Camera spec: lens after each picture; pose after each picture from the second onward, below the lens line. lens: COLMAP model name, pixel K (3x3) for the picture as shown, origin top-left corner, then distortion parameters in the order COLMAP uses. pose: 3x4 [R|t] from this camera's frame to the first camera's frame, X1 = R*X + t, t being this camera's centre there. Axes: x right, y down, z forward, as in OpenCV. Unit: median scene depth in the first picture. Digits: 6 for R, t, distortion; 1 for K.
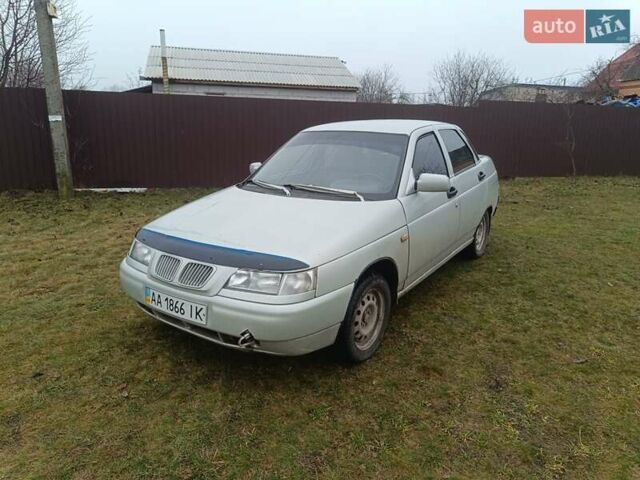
lens RADIAL K [[451.7, 0, 313.7], [0, 451.7, 239.6], [0, 0, 1]] dist [0.010786, -0.004858]
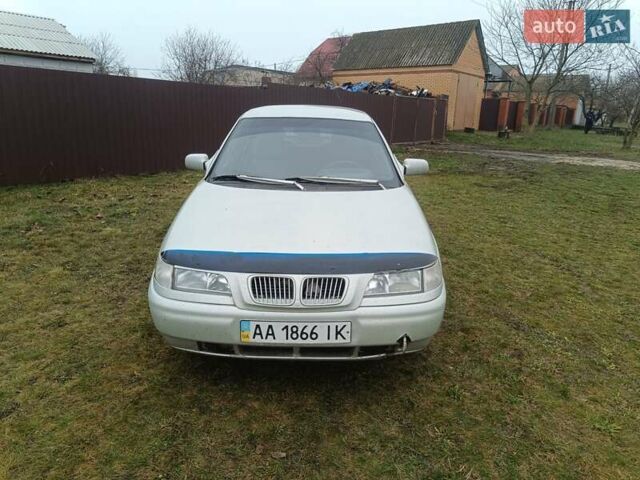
lens RADIAL K [[451.7, 0, 323.1], [0, 451.7, 238.0], [0, 0, 1]] dist [0.010786, -0.004858]
pose [[0.814423, -0.148563, 0.560932, -0.668665], [0.124903, 0.988893, 0.080561, -0.084243], [-0.566670, 0.004451, 0.823933, 0.258607]]
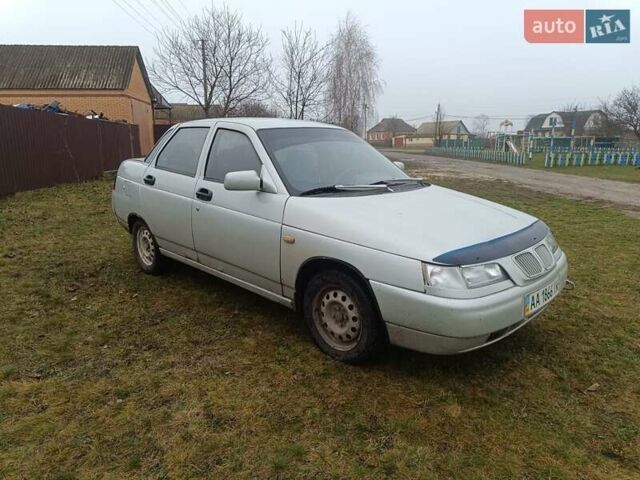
lens RADIAL K [[451.7, 0, 321.0], [0, 451.7, 243.3], [0, 0, 1]] dist [0.010786, -0.004858]
pose [[0.183395, -0.225815, 0.956752, -1.242913], [0.244795, 0.953091, 0.178027, -0.244400], [-0.952072, 0.201559, 0.230071, 1.137783]]
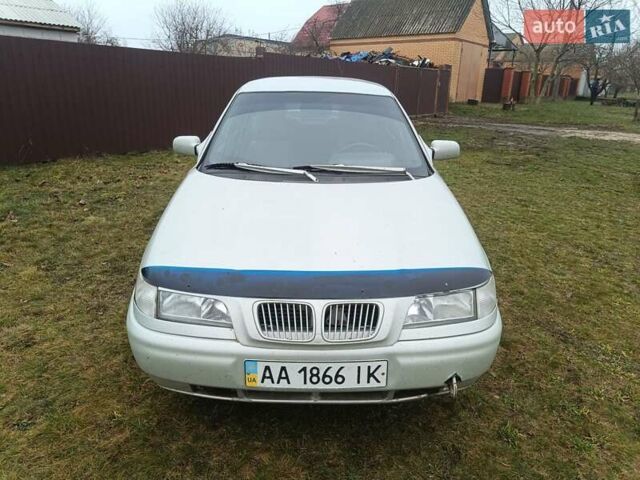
lens RADIAL K [[451.7, 0, 322.1], [0, 451.7, 239.9], [0, 0, 1]] dist [0.010786, -0.004858]
pose [[0.809858, -0.188151, 0.555635, -0.589427], [0.131005, 0.981256, 0.141331, -0.128913], [-0.571811, -0.041667, 0.819326, 0.436786]]
